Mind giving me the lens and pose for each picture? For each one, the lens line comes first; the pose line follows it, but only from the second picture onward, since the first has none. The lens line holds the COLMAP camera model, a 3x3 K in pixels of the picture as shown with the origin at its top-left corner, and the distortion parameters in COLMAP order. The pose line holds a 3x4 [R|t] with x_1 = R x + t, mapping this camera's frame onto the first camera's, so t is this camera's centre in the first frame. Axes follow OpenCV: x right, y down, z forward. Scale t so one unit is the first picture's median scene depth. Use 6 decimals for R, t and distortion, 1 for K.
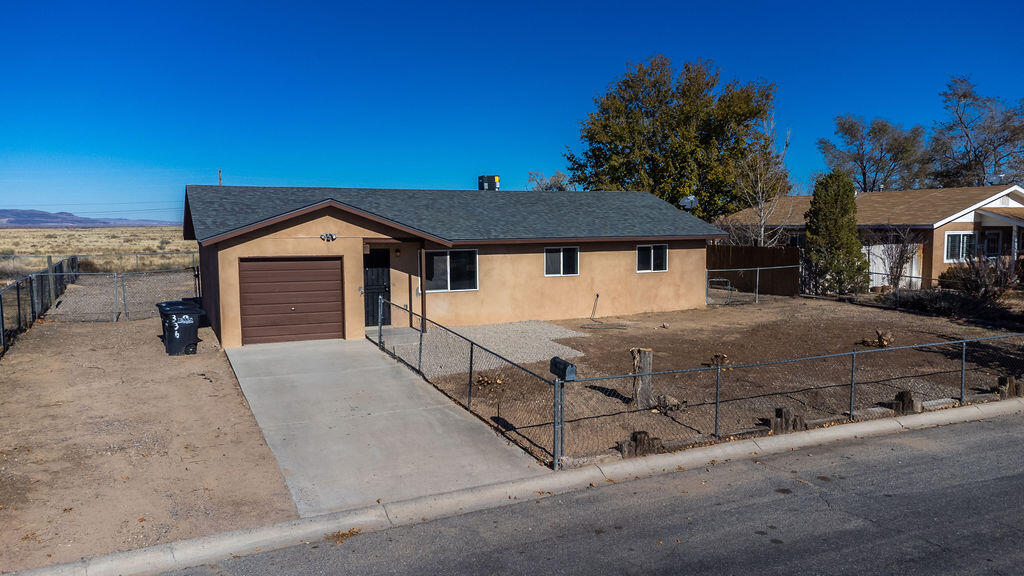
lens RADIAL K [[764.6, 0, 508.9], [0, 764.6, 292.0], [0, 0, 1]] dist [0.023425, 0.052245]
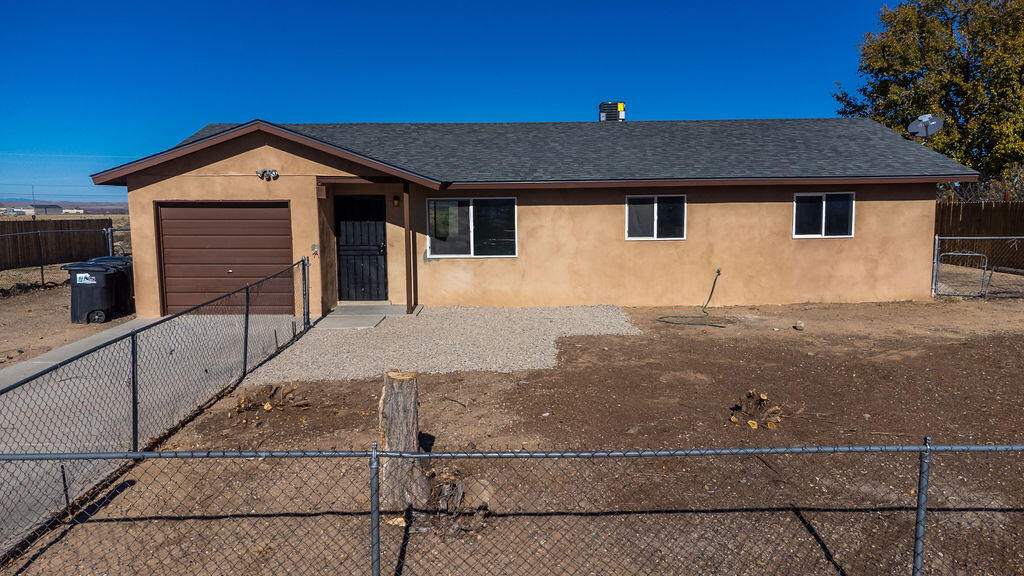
lens RADIAL K [[764.6, 0, 508.9], [0, 764.6, 292.0], [0, 0, 1]] dist [0.023425, 0.052245]
pose [[0.908327, 0.045562, -0.415772, 0.236257], [-0.034780, 0.998834, 0.033473, 0.006231], [0.416813, -0.015944, 0.908853, 0.360171]]
